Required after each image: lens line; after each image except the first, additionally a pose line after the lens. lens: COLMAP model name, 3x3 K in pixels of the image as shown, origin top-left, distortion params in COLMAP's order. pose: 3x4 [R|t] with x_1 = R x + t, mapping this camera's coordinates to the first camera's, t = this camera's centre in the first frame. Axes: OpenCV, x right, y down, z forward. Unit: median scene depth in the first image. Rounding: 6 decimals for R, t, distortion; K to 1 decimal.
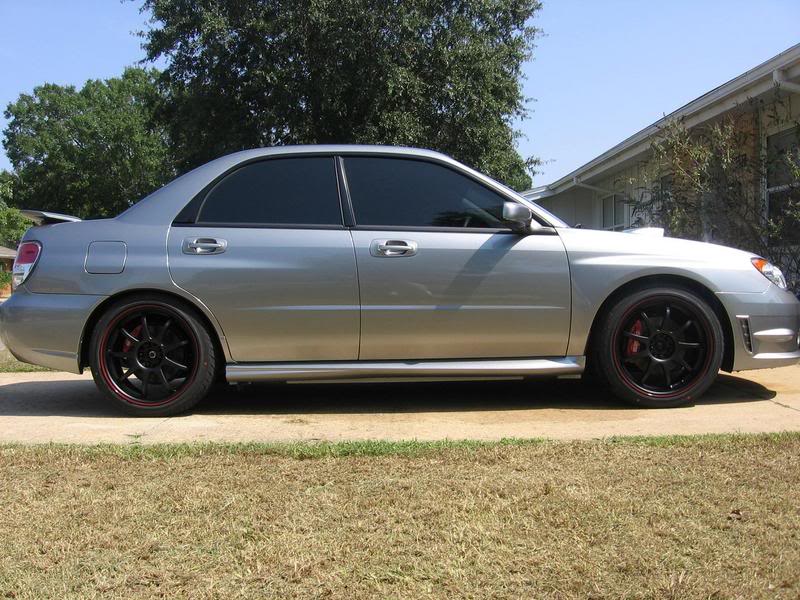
lens RADIAL K [[838.9, 0, 392.5], [0, 838.9, 300.1], [0, 0, 1]] dist [-0.117935, 0.031452]
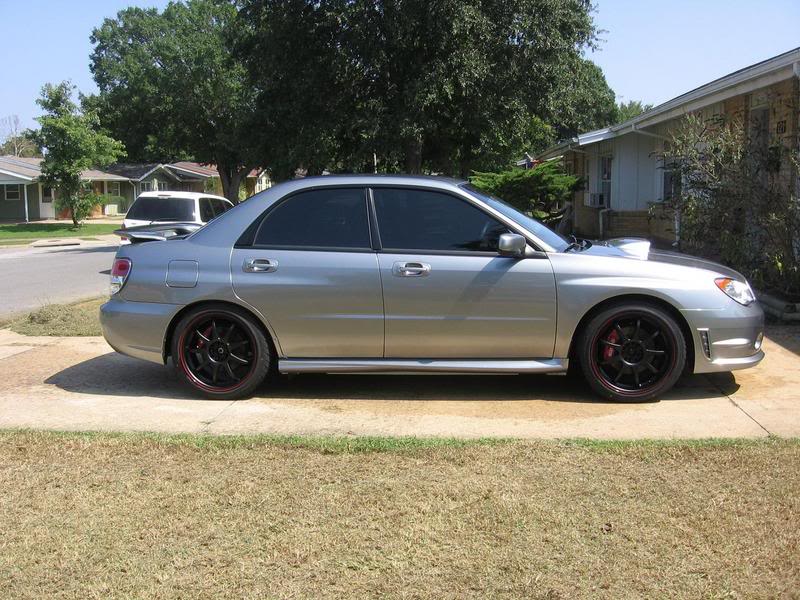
lens RADIAL K [[838.9, 0, 392.5], [0, 838.9, 300.1], [0, 0, 1]] dist [-0.117935, 0.031452]
pose [[0.995168, 0.013724, -0.097221, 0.092999], [-0.003178, 0.994167, 0.107805, -0.148143], [0.098133, -0.106975, 0.989407, -0.220511]]
